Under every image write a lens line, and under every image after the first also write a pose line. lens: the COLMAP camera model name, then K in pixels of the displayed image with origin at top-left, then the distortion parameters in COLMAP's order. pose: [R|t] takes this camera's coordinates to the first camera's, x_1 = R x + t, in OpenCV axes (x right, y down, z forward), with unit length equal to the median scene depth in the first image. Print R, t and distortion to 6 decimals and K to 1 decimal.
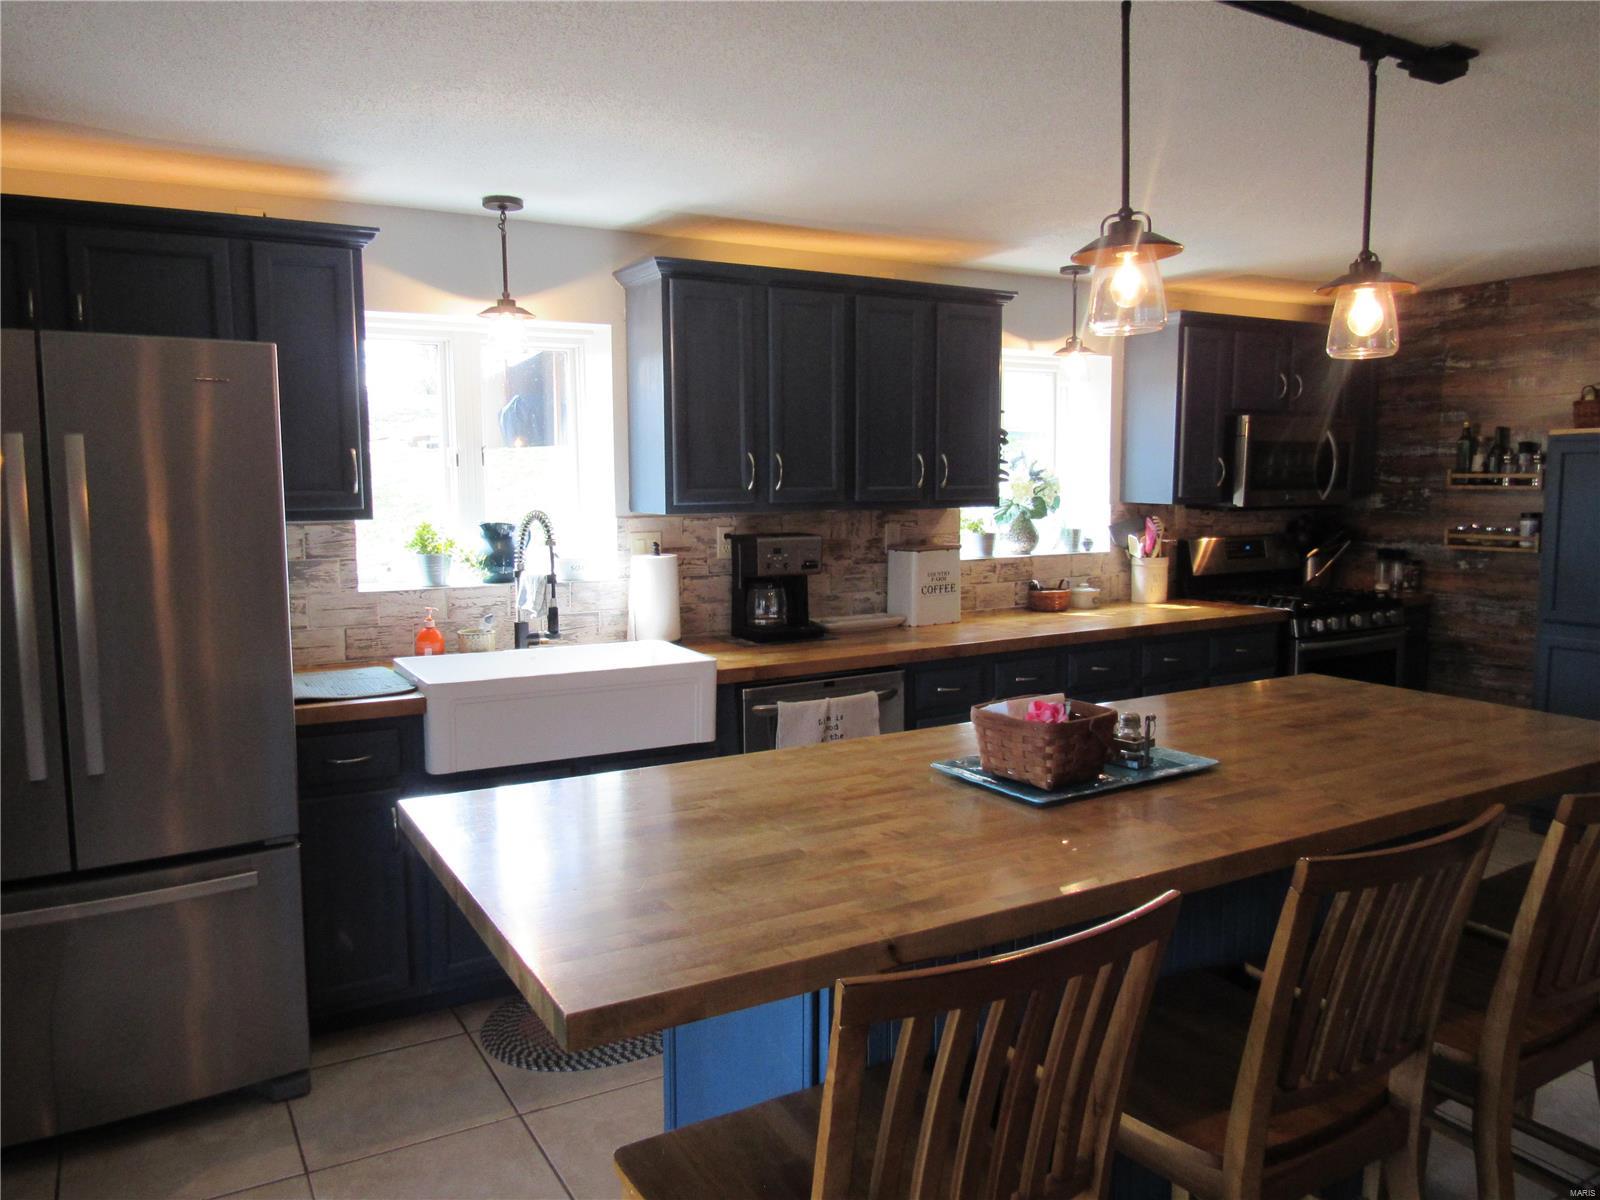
lens RADIAL K [[1152.5, 0, 778.6], [0, 1152.5, 599.8], [0, 0, 1]] dist [-0.023571, 0.005568]
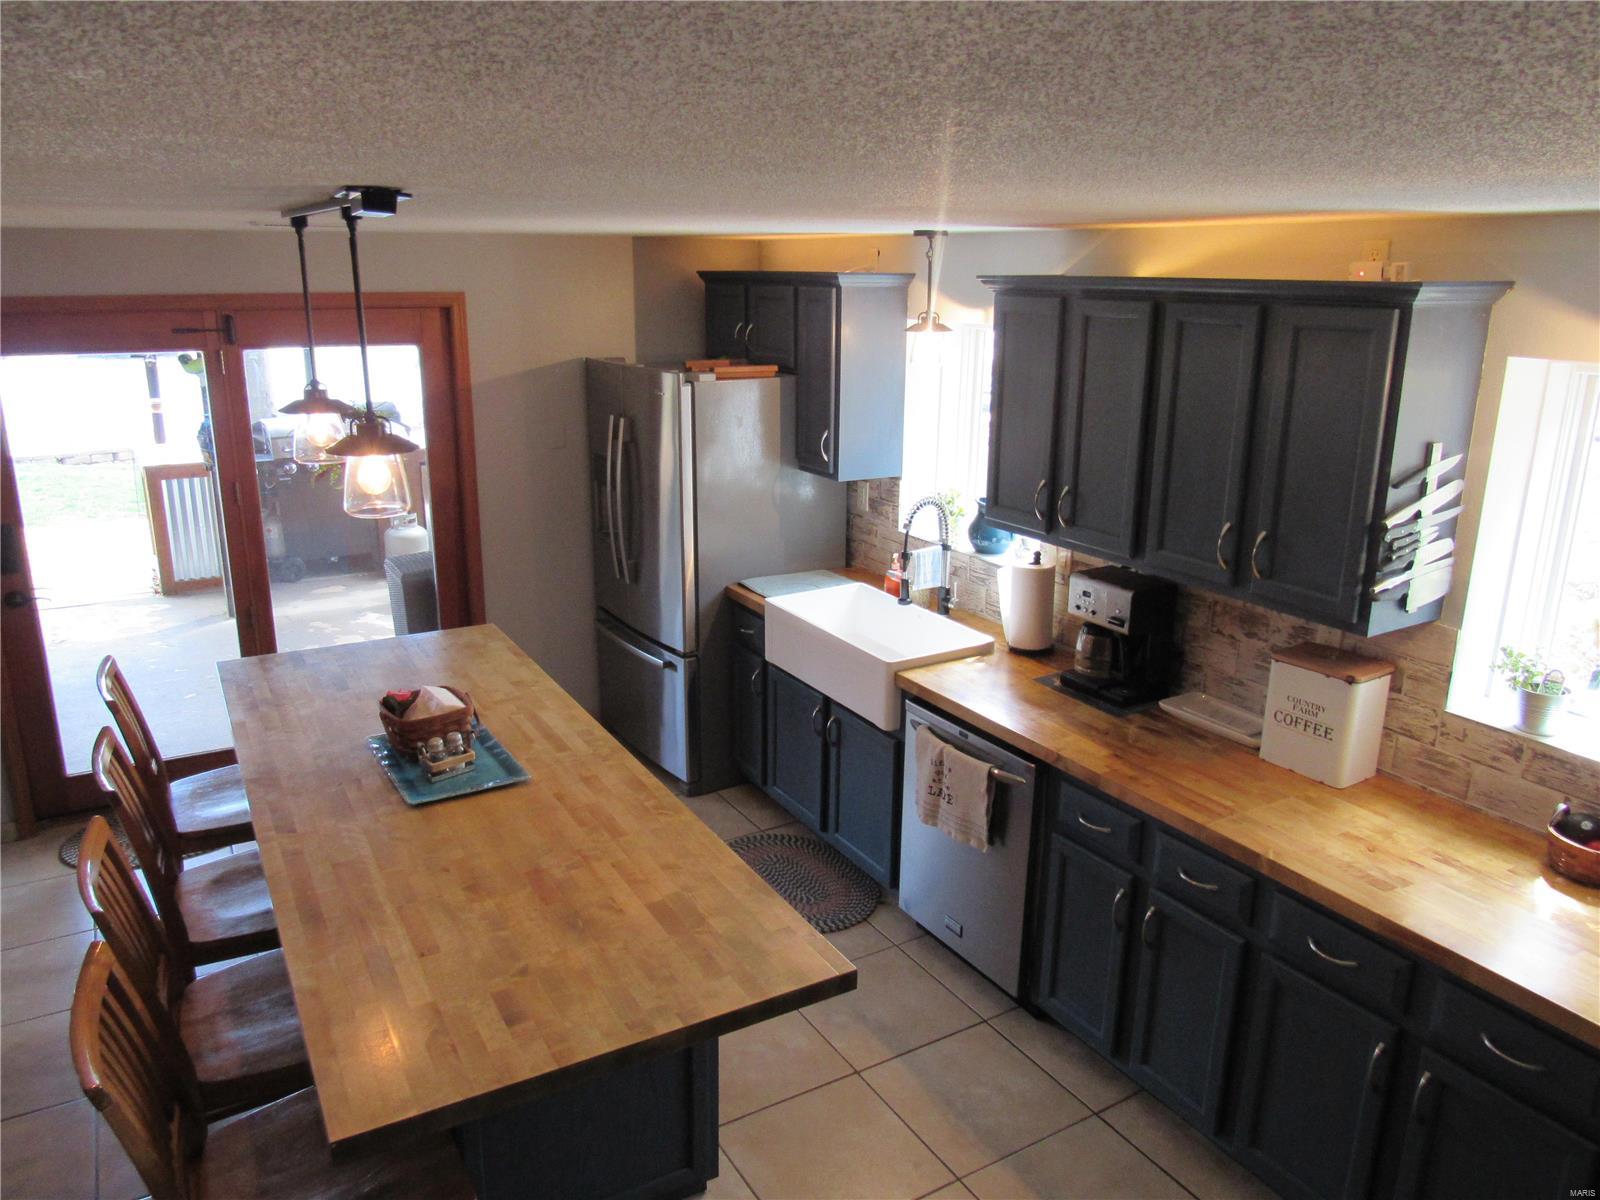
lens RADIAL K [[1152.5, 0, 797.0], [0, 1152.5, 609.8], [0, 0, 1]] dist [-0.023571, 0.005568]
pose [[0.015359, 0.290114, -0.956869, 0.829945], [-0.110981, 0.951563, 0.286724, -0.255534], [0.993704, 0.101790, 0.046812, 0.727545]]
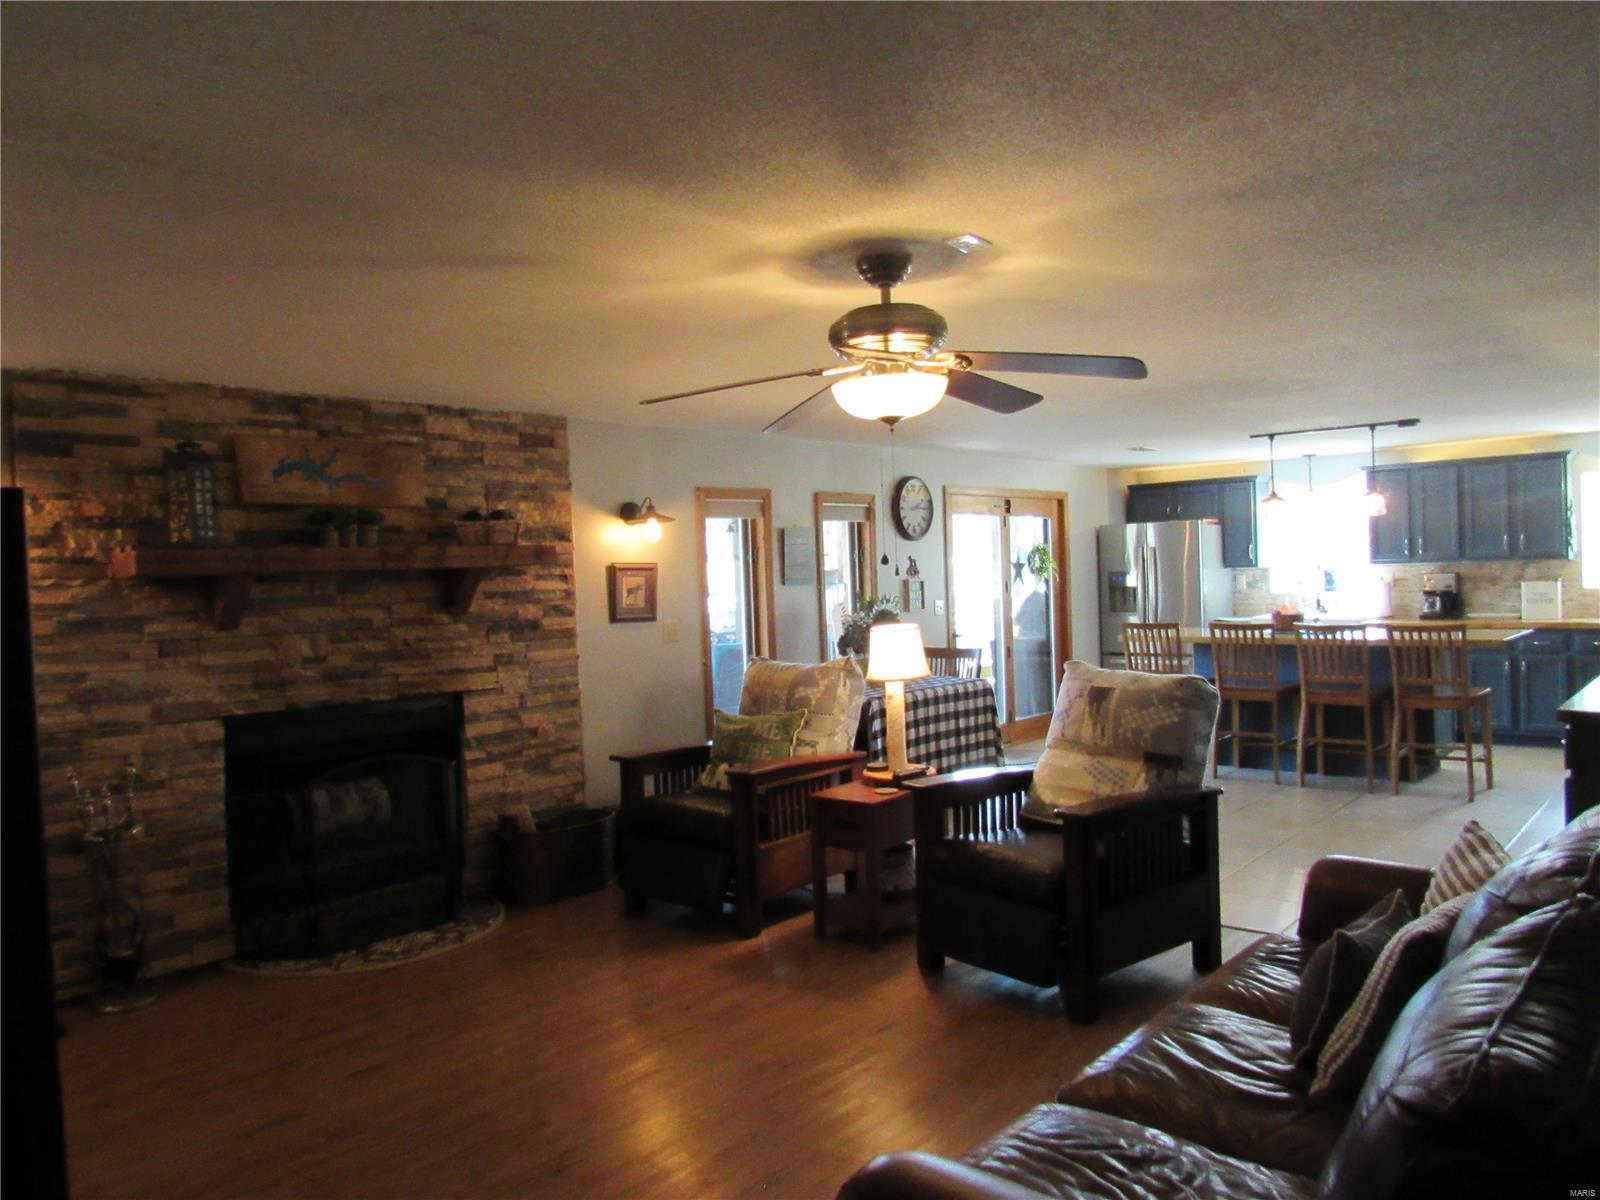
lens RADIAL K [[1152.5, 0, 803.6], [0, 1152.5, 606.6], [0, 0, 1]] dist [-0.023571, 0.005568]
pose [[0.335971, 0.021815, -0.941620, 1.707011], [-0.064252, 0.997934, 0.000194, 0.089434], [0.939678, 0.060436, 0.336678, -0.929340]]
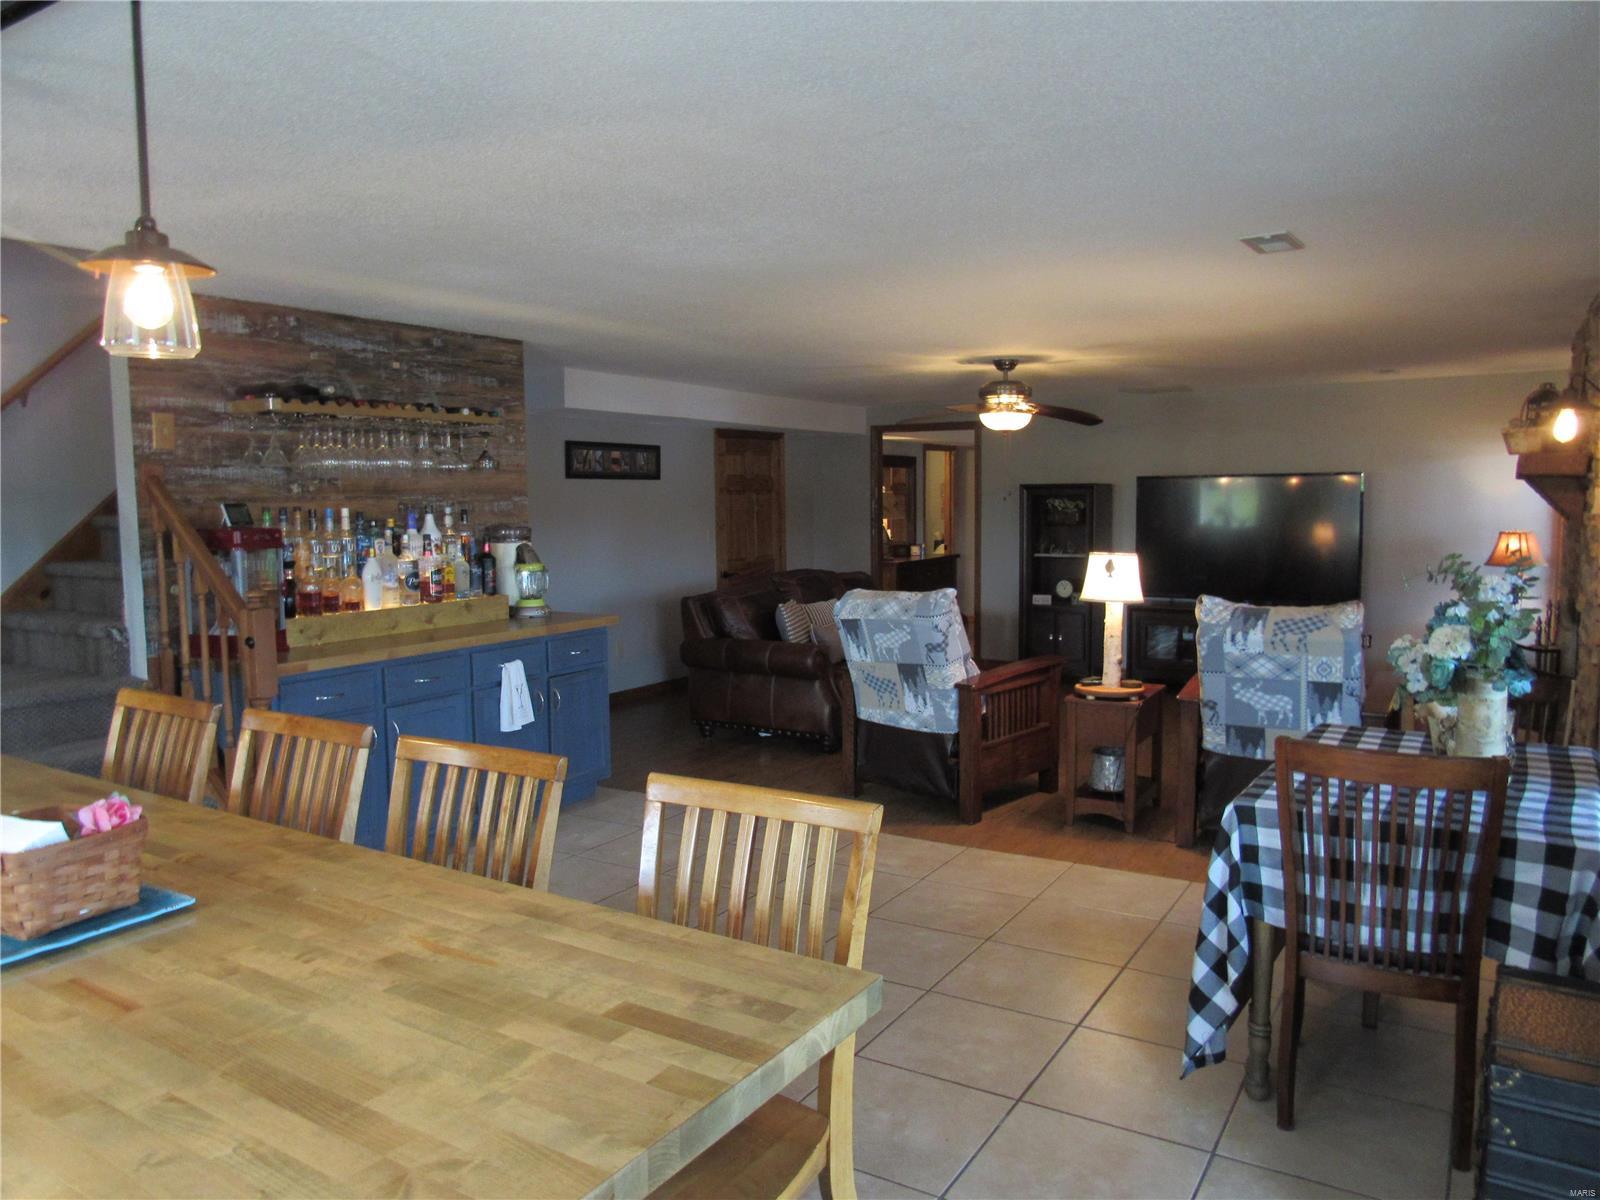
lens RADIAL K [[1152.5, 0, 771.9], [0, 1152.5, 591.8], [0, 0, 1]] dist [-0.023571, 0.005568]
pose [[-0.470574, -0.057481, 0.880486, -0.341634], [0.108444, 0.986543, 0.122362, -0.050562], [-0.875671, 0.153064, -0.458008, 0.480791]]
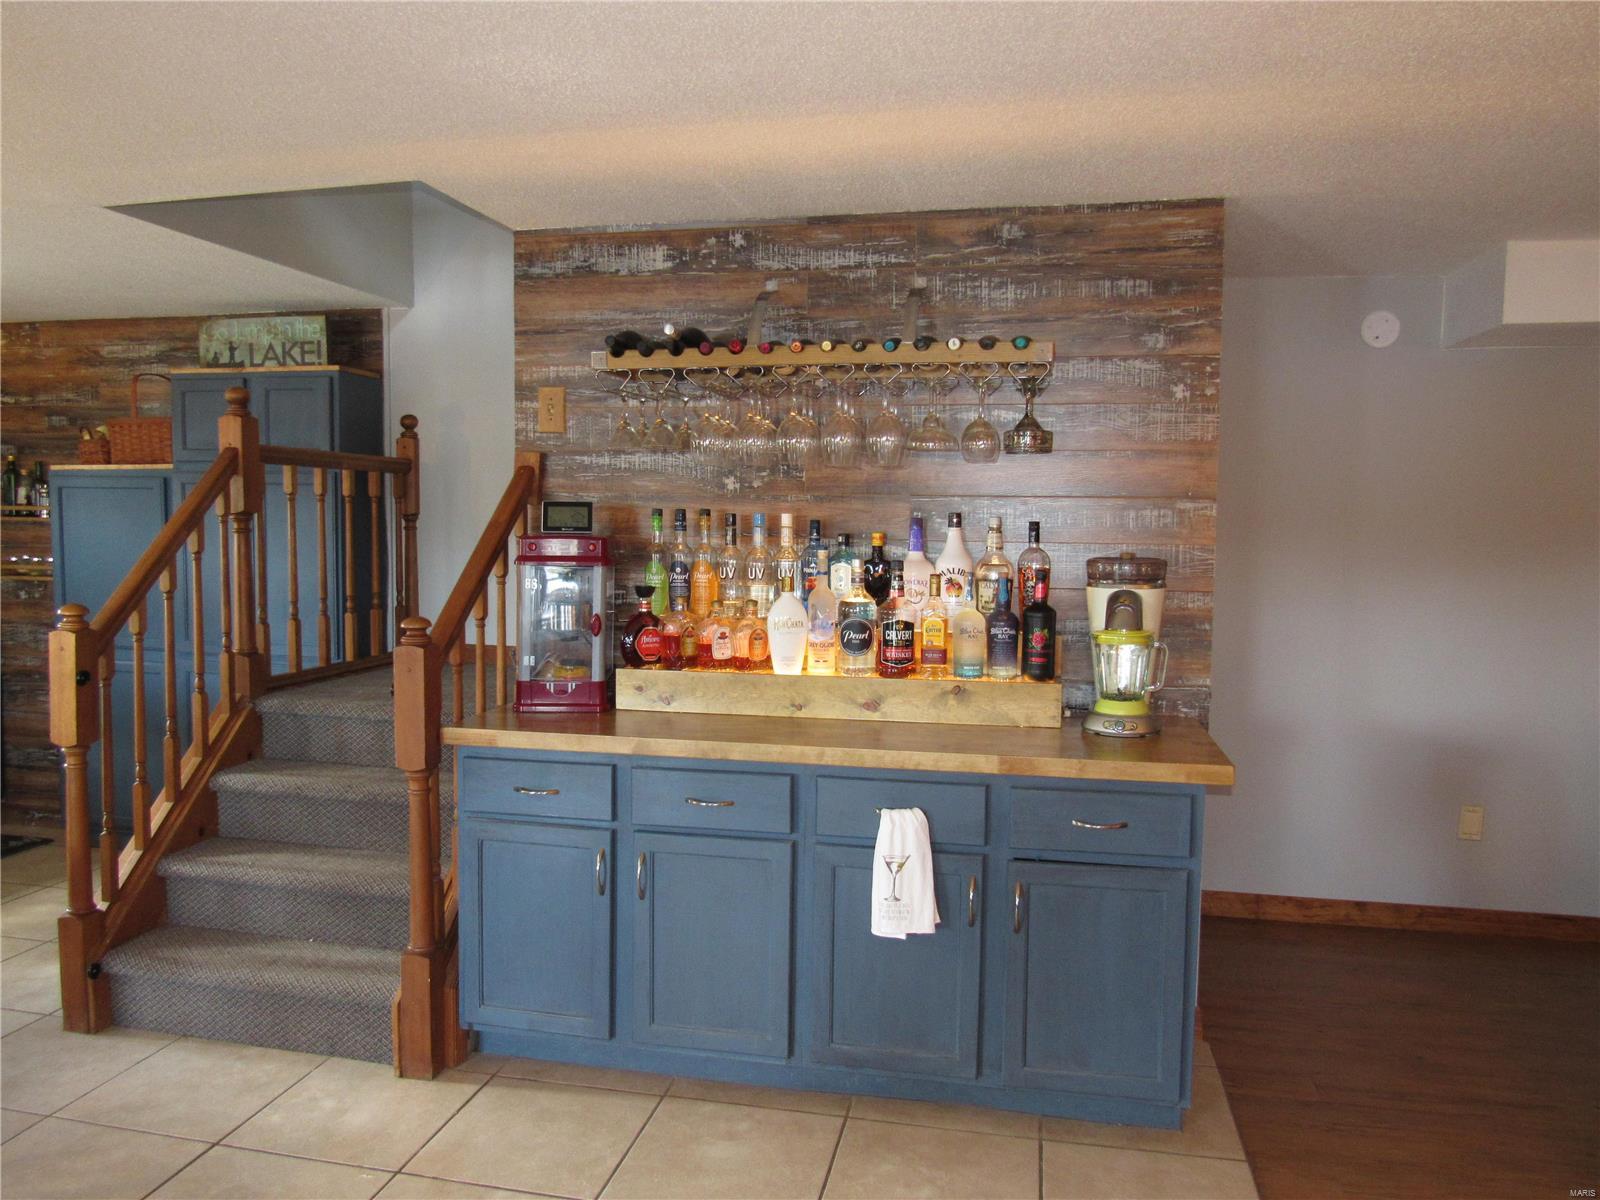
lens RADIAL K [[1152.5, 0, 806.7], [0, 1152.5, 595.5], [0, 0, 1]] dist [-0.023571, 0.005568]
pose [[0.658793, -0.033527, 0.751577, 0.383528], [0.062180, 0.998015, -0.009984, 0.030640], [-0.749750, 0.053310, 0.659570, -0.255613]]
